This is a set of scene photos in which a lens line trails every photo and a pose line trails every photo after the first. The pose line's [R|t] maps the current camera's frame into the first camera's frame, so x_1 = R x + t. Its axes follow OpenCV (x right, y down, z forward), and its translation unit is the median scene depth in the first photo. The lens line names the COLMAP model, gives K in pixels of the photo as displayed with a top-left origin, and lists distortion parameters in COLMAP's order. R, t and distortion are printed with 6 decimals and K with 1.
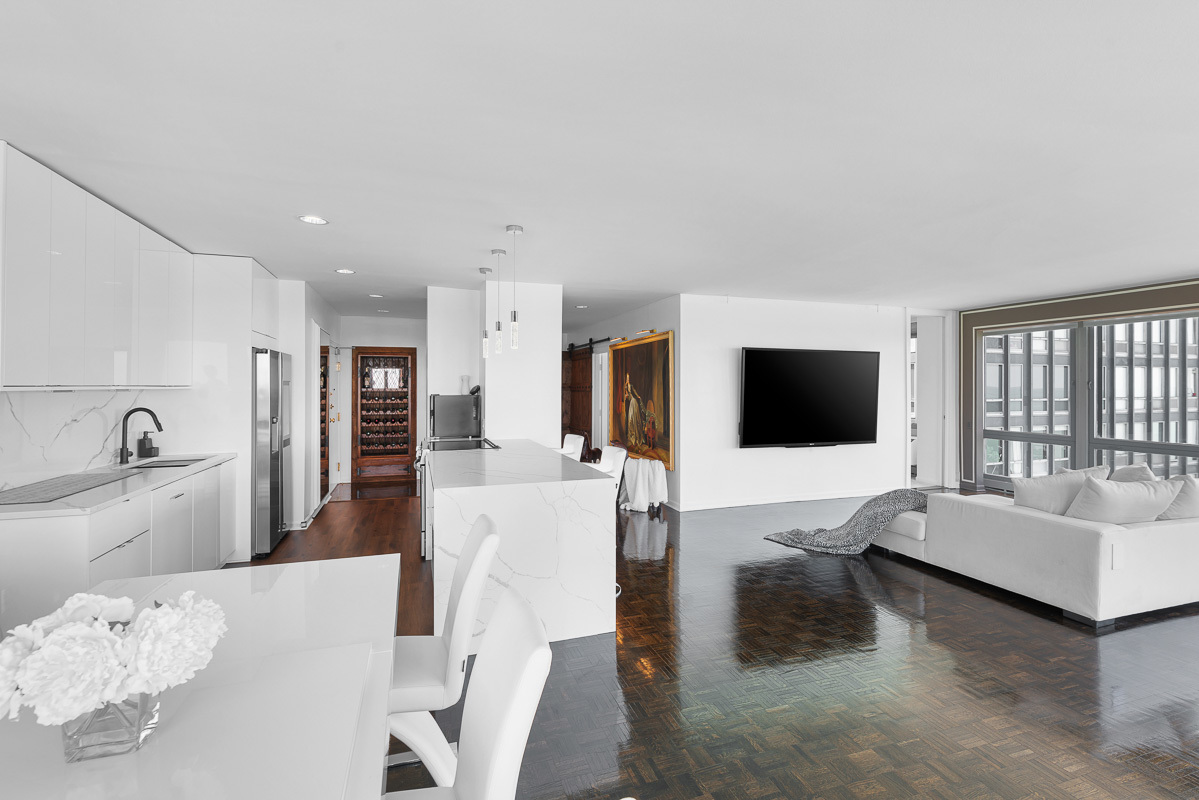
lens RADIAL K [[541.9, 0, 598.6], [0, 541.9, 386.8], [0, 0, 1]] dist [0.000237, 0.000105]
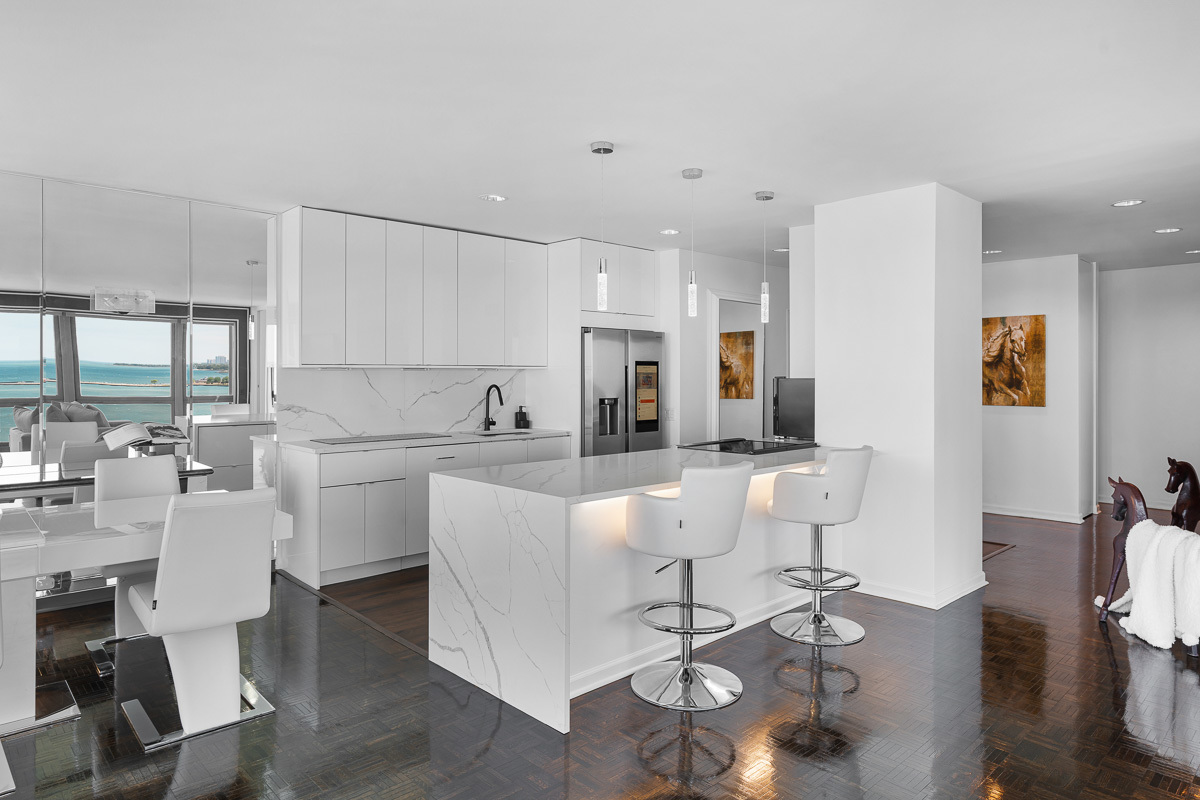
lens RADIAL K [[721.4, 0, 599.7], [0, 721.4, 374.3], [0, 0, 1]] dist [0.000015, 0.000023]
pose [[0.414995, -0.000625, -0.909824, 0.458916], [0.000625, 1.000000, -0.000402, 0.011409], [0.909824, -0.000402, 0.414995, 0.373318]]
